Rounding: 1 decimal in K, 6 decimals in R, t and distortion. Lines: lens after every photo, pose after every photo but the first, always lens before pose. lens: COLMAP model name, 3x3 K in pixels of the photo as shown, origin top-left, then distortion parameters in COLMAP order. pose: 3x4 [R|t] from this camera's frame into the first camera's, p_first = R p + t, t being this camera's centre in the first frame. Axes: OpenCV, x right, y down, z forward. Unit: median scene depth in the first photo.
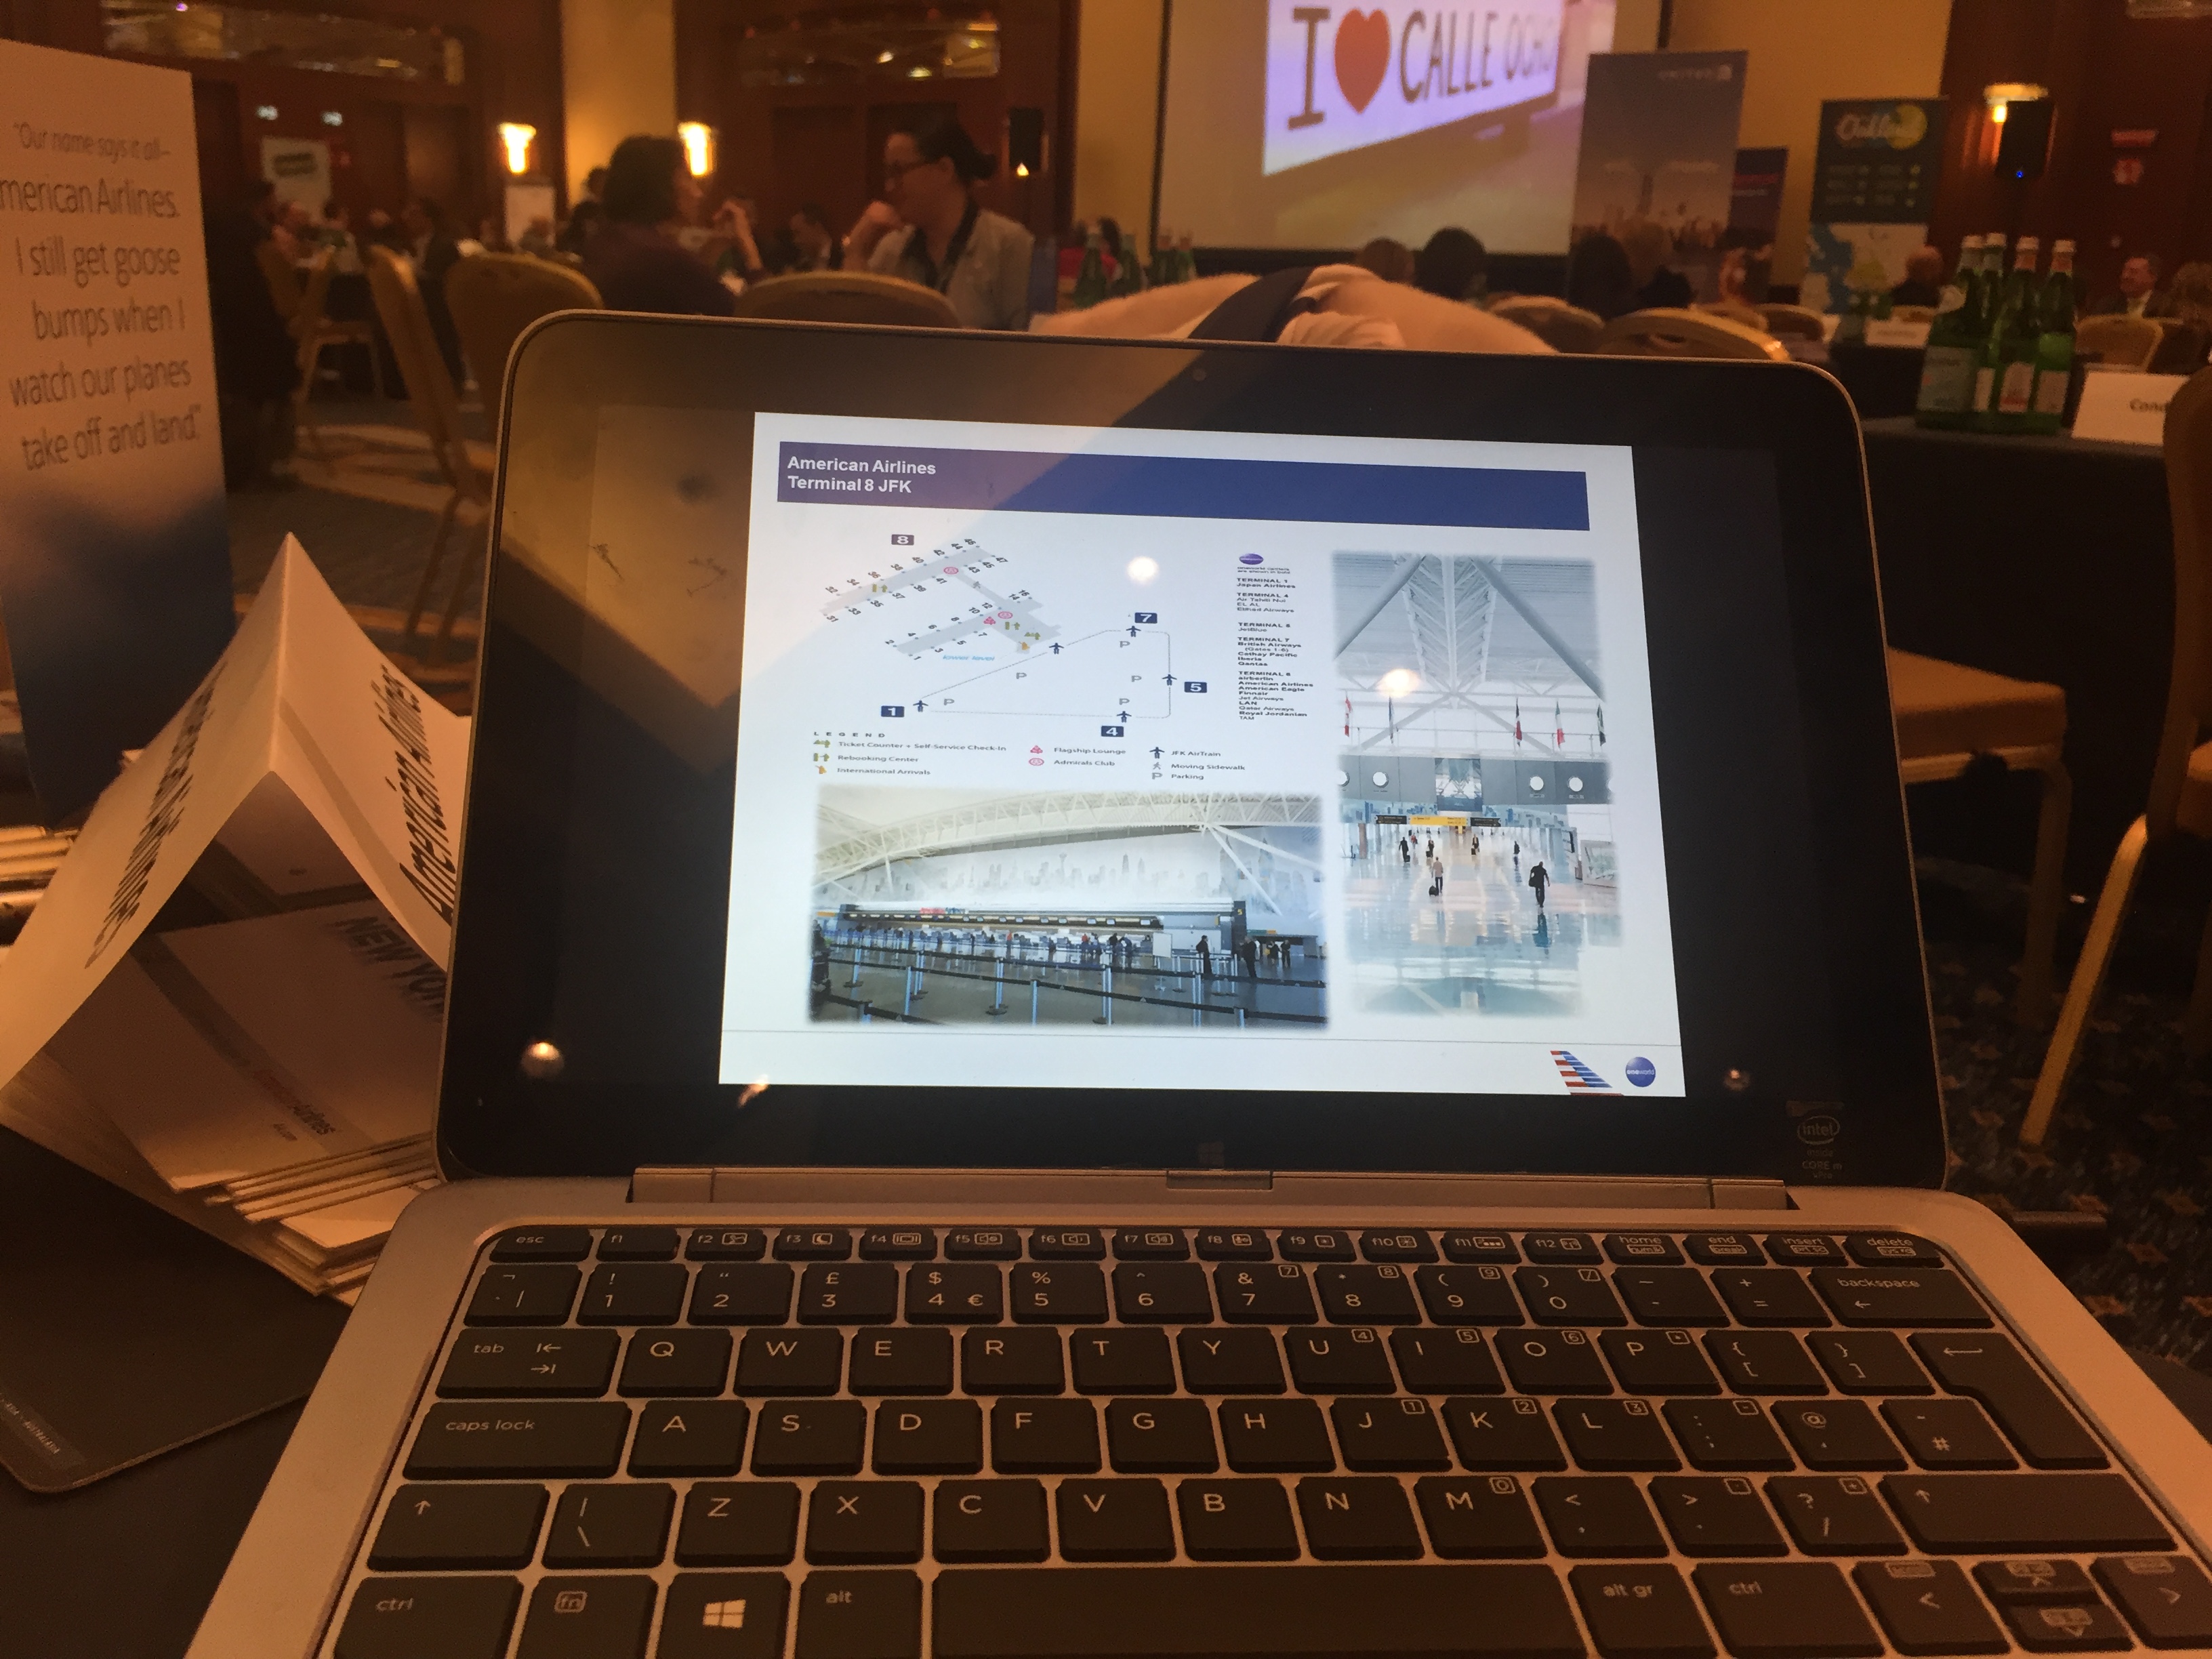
lens RADIAL K [[1876.0, 0, 1095.6], [0, 1876.0, 830.2], [0, 0, 1]] dist [0.087131, -0.139520]
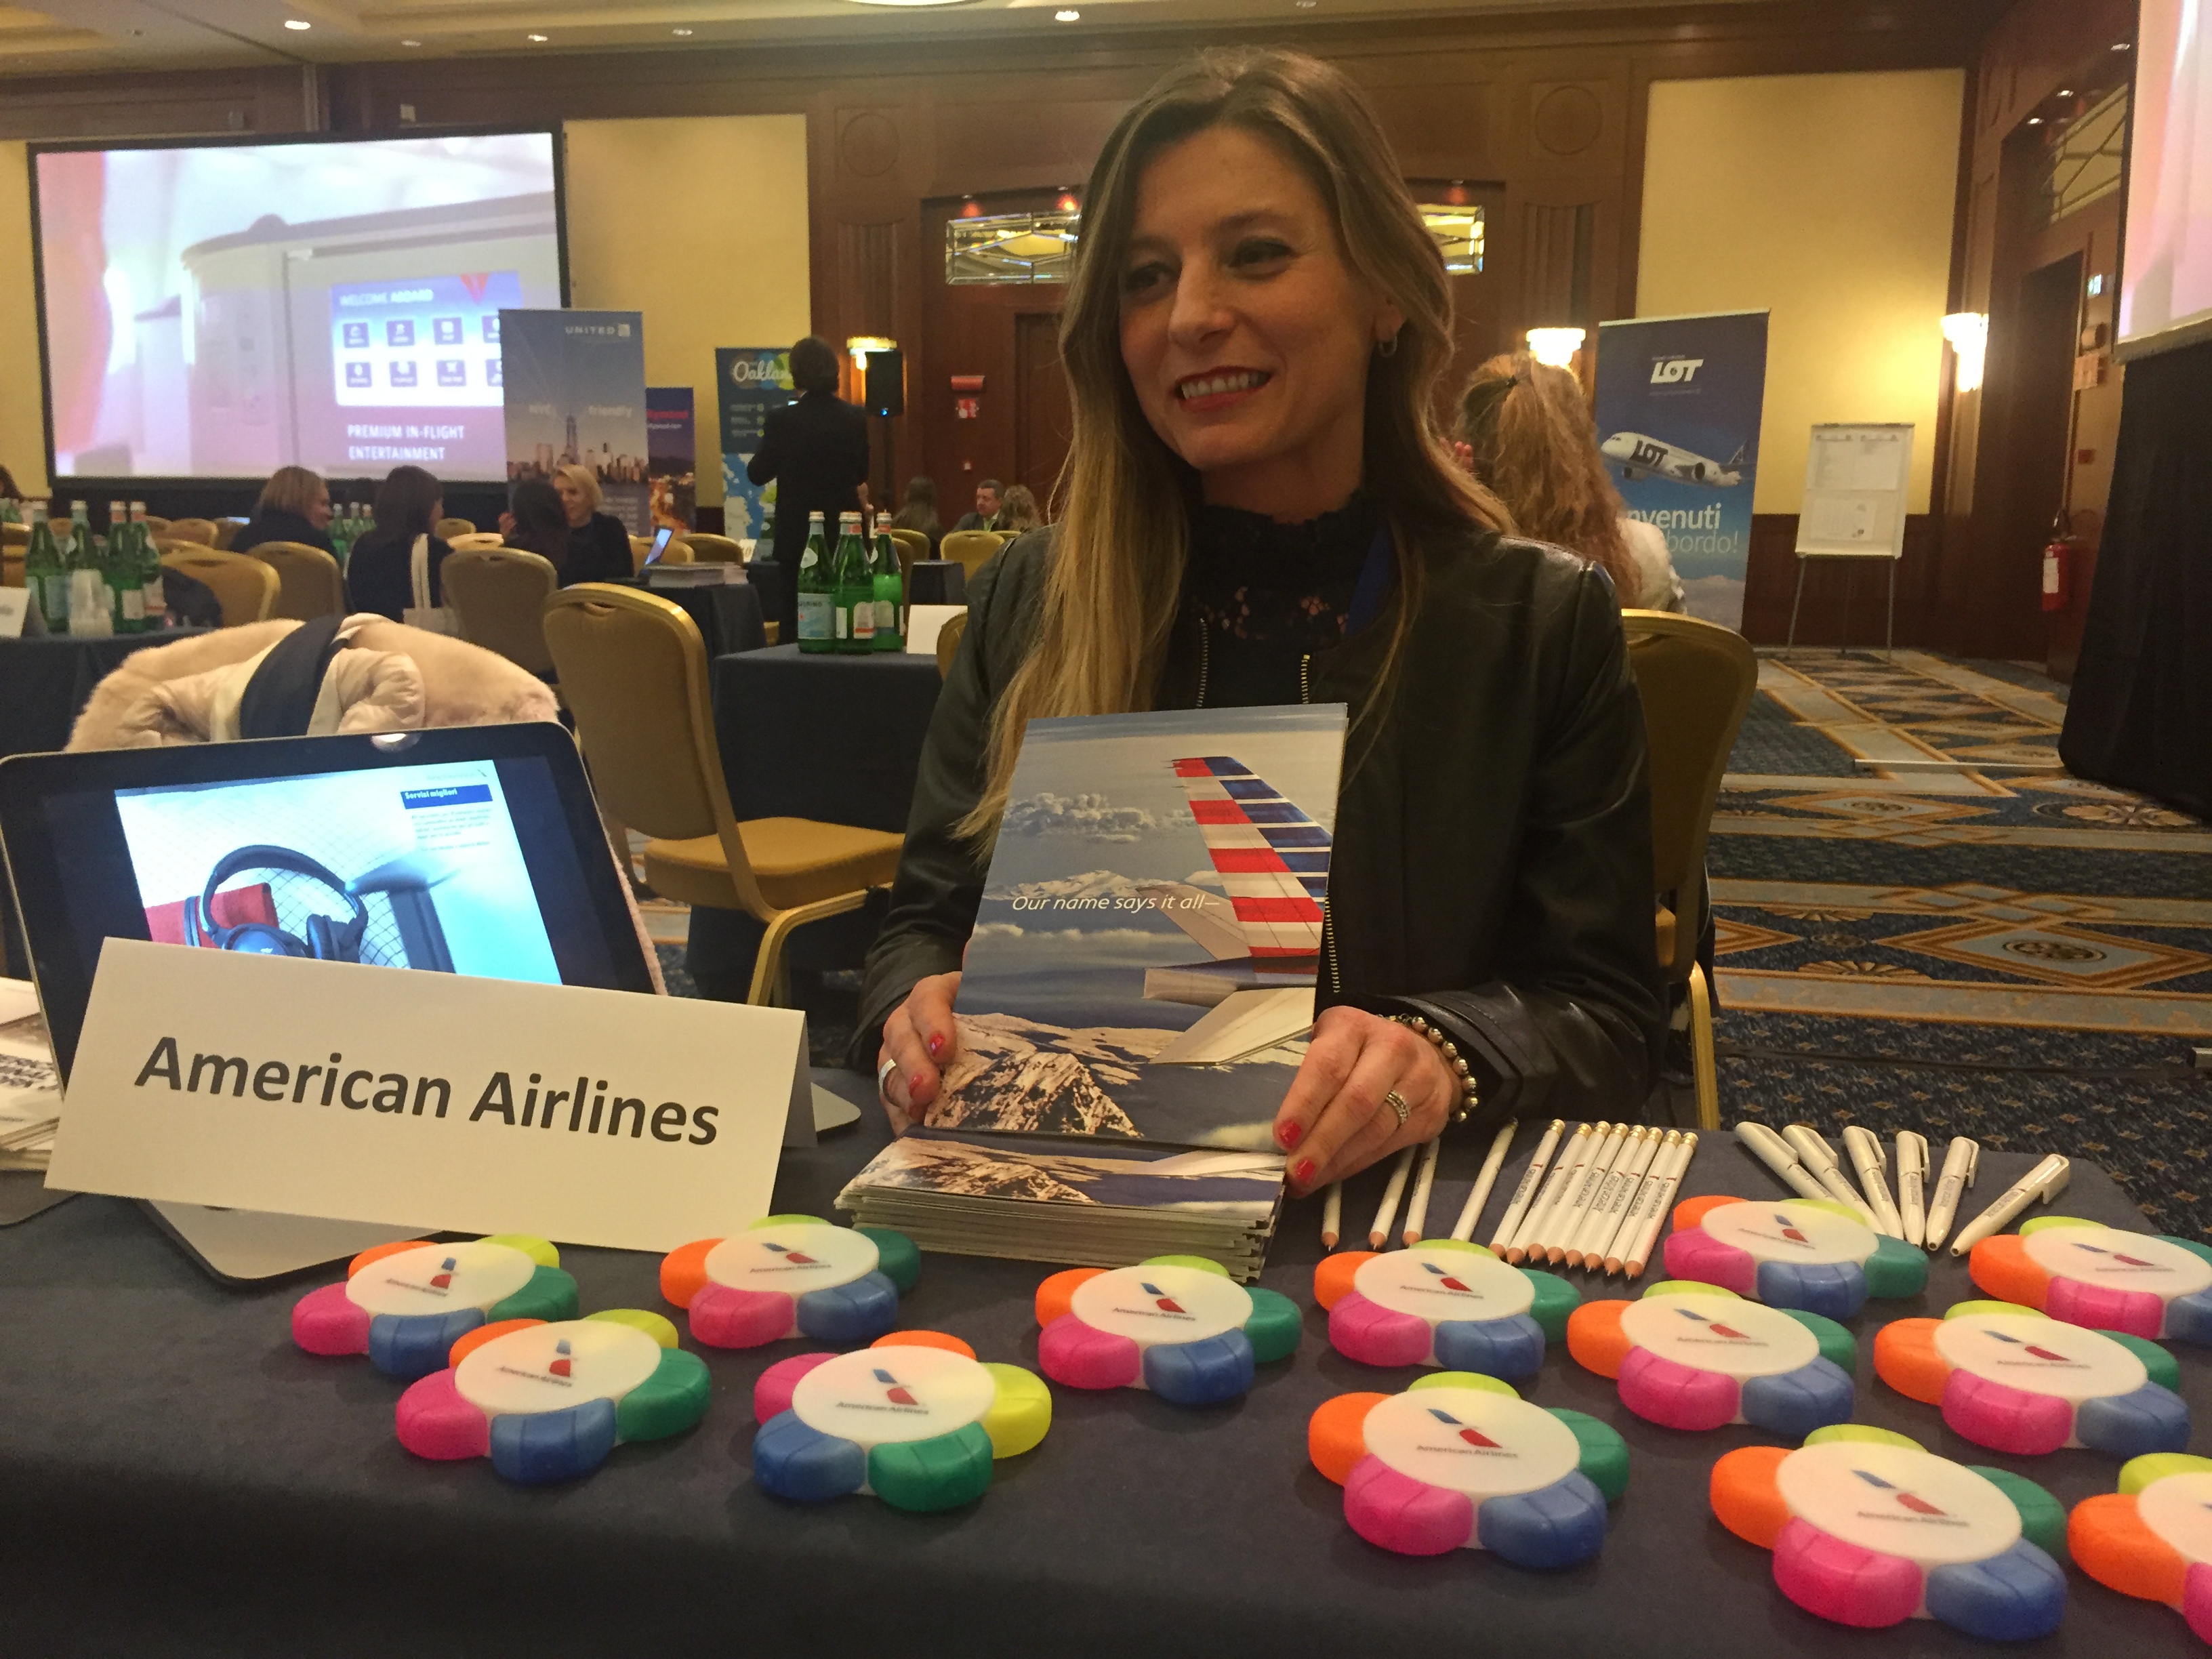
lens RADIAL K [[1876.0, 0, 1095.6], [0, 1876.0, 830.2], [0, 0, 1]] dist [0.087131, -0.139520]
pose [[0.862252, -0.115189, 0.493208, -0.052551], [0.165996, 0.984280, -0.060323, 0.023457], [-0.478506, 0.133884, 0.867818, -0.228543]]
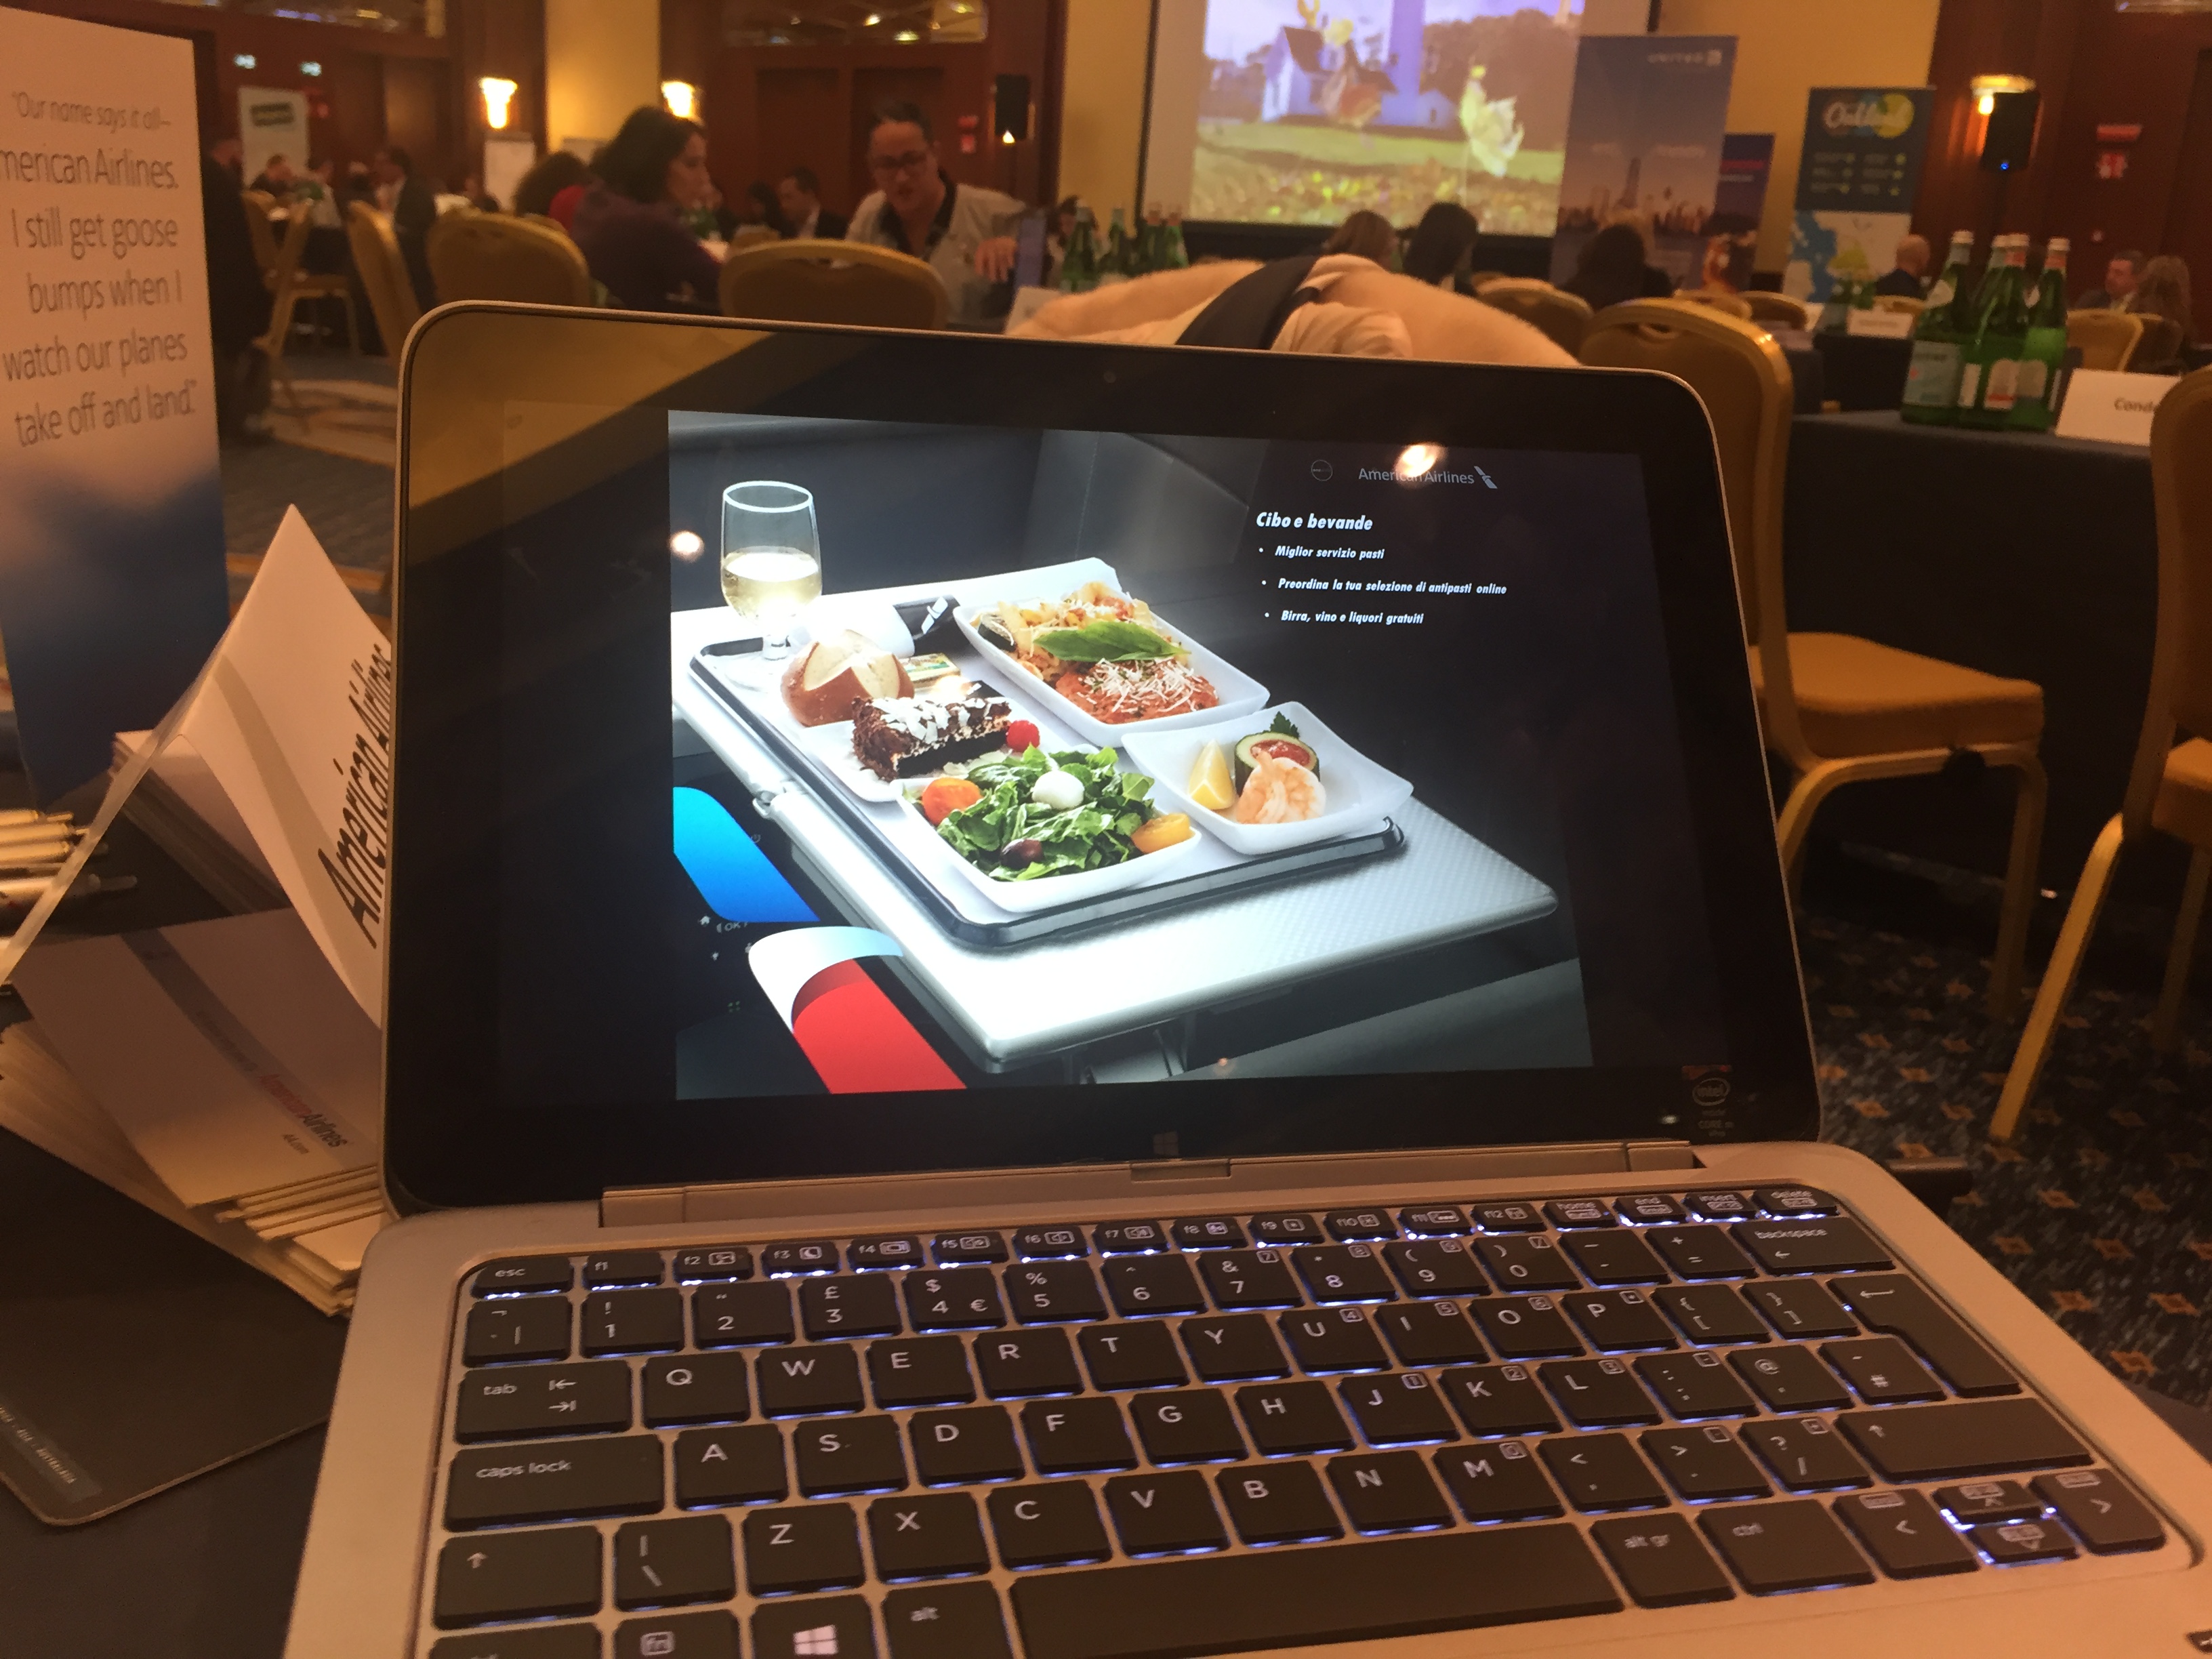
lens RADIAL K [[1873.5, 0, 1099.4], [0, 1873.5, 830.5], [0, 0, 1]] dist [0.086731, -0.132469]
pose [[0.999711, 0.017815, 0.016169, -0.004048], [-0.018056, 0.999727, 0.014838, -0.003540], [-0.015900, -0.015125, 0.999759, 0.001707]]
